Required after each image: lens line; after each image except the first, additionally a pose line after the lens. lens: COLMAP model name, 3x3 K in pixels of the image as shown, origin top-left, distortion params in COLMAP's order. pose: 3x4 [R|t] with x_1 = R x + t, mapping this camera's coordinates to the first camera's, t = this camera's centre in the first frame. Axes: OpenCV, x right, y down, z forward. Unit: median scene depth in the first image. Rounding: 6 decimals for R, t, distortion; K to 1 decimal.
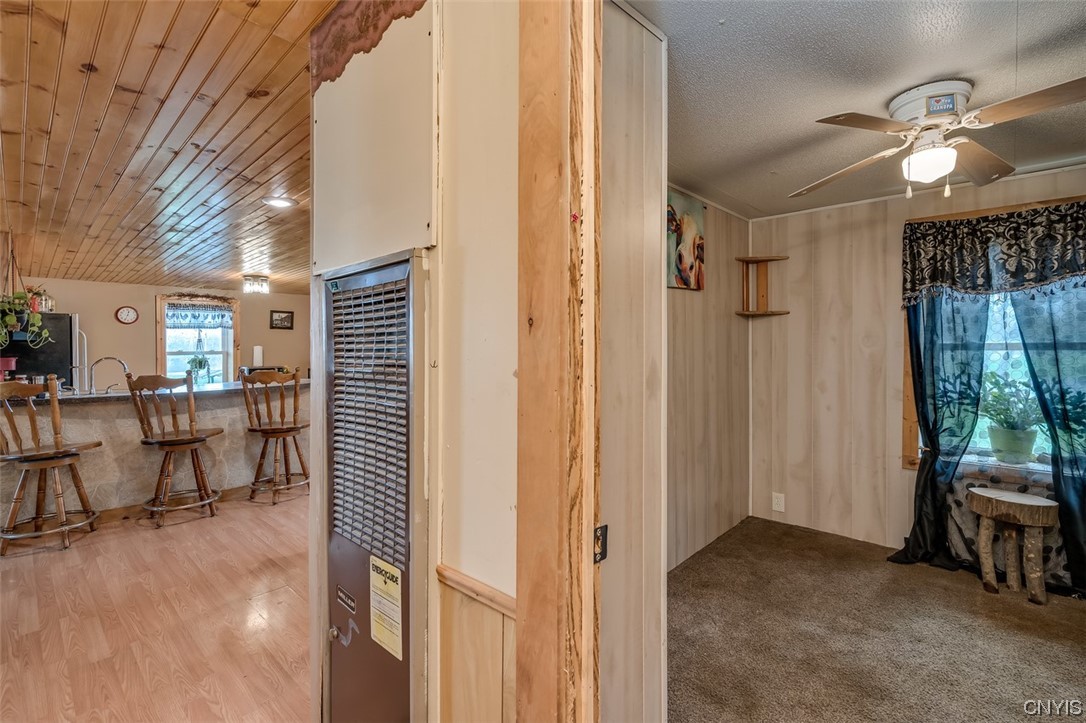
lens RADIAL K [[493.1, 0, 535.5], [0, 493.1, 345.9], [0, 0, 1]] dist [-0.001542, -0.000217]
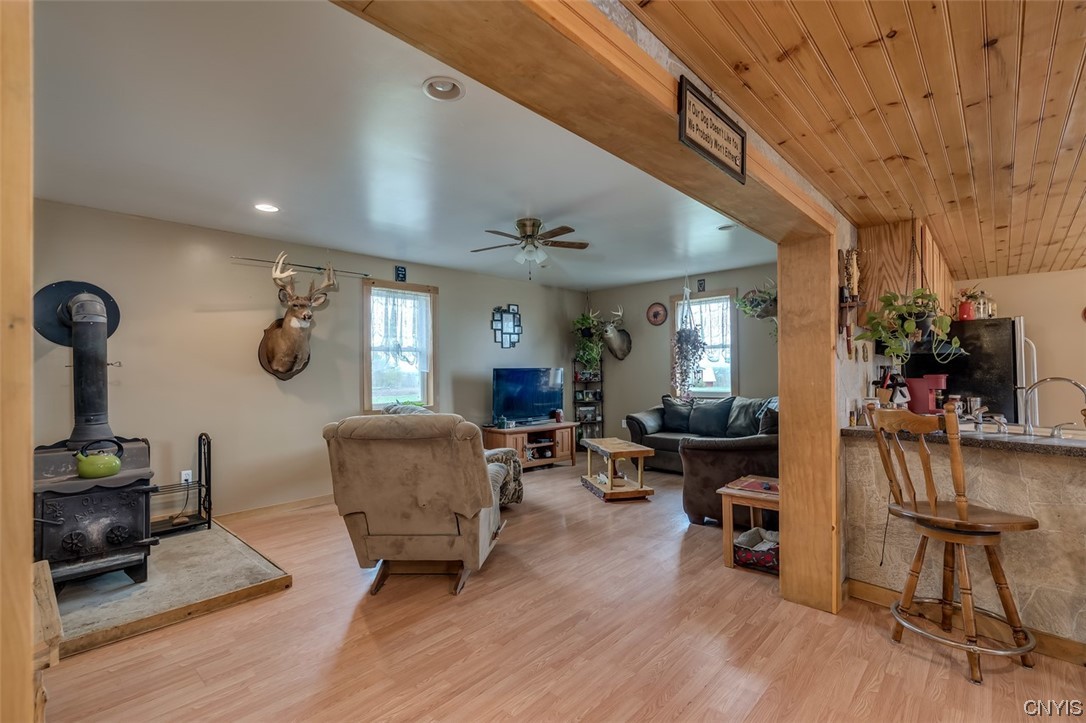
lens RADIAL K [[493.6, 0, 544.3], [0, 493.6, 369.5], [0, 0, 1]] dist [0.002223, 0.000390]
pose [[0.020407, 0.004872, -0.999780, -0.246749], [0.013741, 0.999892, 0.005153, 0.001134], [0.999697, -0.013843, 0.020338, 0.326310]]
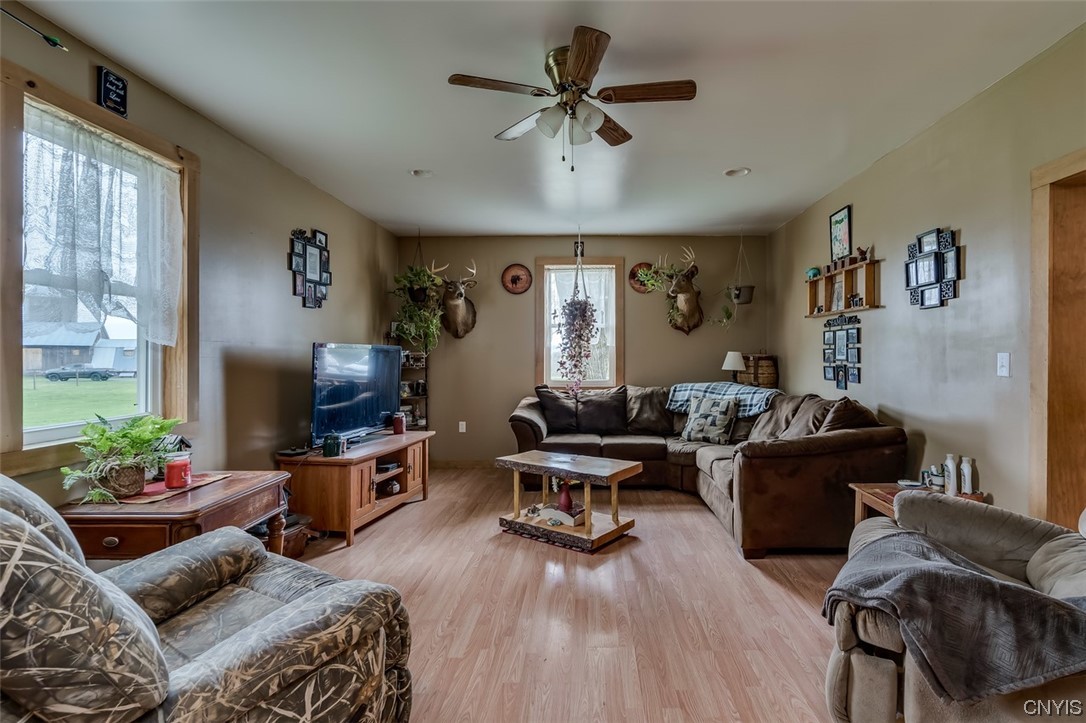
lens RADIAL K [[511.6, 0, 594.2], [0, 511.6, 363.4], [0, 0, 1]] dist [-0.004268, 0.000410]
pose [[0.696077, 0.017358, -0.717757, -0.855034], [-0.005117, 0.999802, 0.019217, 0.017867], [0.717949, -0.009704, 0.696028, -0.048335]]
